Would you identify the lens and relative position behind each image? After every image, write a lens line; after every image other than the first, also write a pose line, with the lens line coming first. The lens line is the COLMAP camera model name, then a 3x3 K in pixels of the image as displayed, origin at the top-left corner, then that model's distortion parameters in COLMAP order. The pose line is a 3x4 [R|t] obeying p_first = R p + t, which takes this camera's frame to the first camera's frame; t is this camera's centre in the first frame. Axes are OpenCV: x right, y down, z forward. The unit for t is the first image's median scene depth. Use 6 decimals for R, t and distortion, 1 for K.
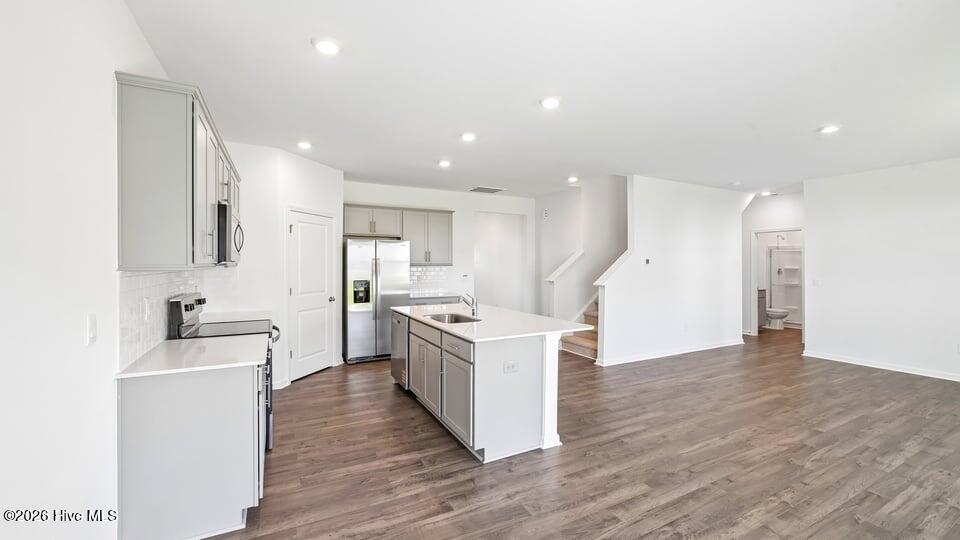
lens RADIAL K [[395.3, 0, 486.3], [0, 395.3, 265.5], [0, 0, 1]] dist [-0.017796, -0.001582]
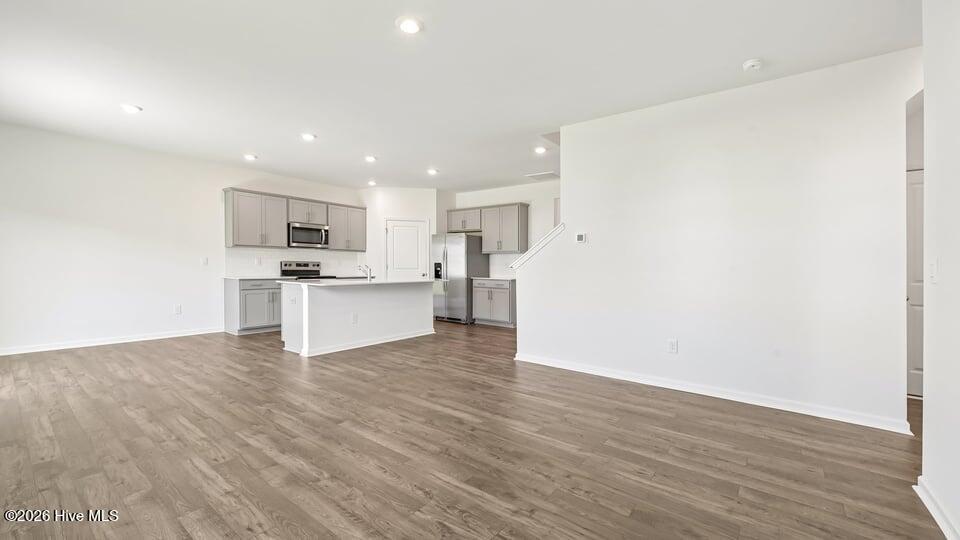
lens RADIAL K [[395.3, 0, 481.9], [0, 395.3, 279.6], [0, 0, 1]] dist [-0.017796, -0.001582]
pose [[0.409783, 0.037379, -0.911417, 1.637742], [-0.018260, 0.999296, 0.032774, 0.074402], [0.912000, 0.003212, 0.410177, 0.864382]]
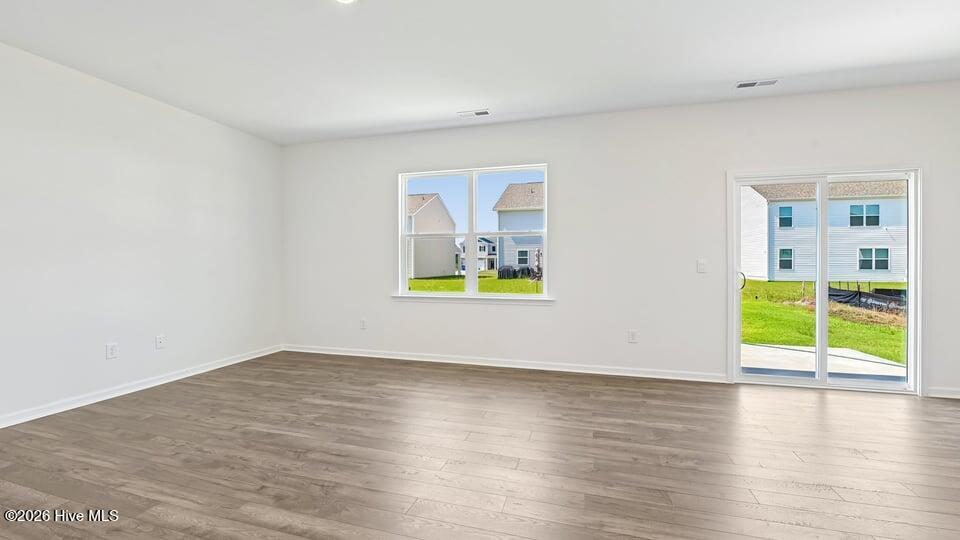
lens RADIAL K [[395.3, 0, 486.7], [0, 395.3, 264.7], [0, 0, 1]] dist [-0.017796, -0.001582]
pose [[-0.720275, -0.005458, 0.693667, 0.311696], [0.003061, 0.999934, 0.011047, 0.069101], [-0.693682, 0.010080, -0.720211, 1.344616]]
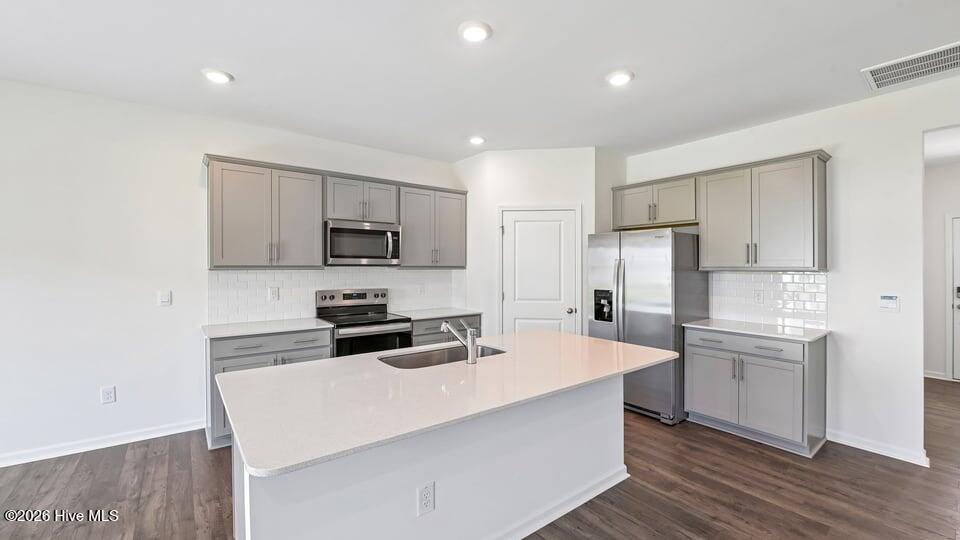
lens RADIAL K [[395.3, 0, 485.2], [0, 395.3, 268.3], [0, 0, 1]] dist [-0.017796, -0.001582]
pose [[0.157190, 0.001554, -0.987567, 0.559106], [-0.007319, 0.999973, 0.000409, -0.001808], [0.987541, 0.007164, 0.157197, 1.045800]]
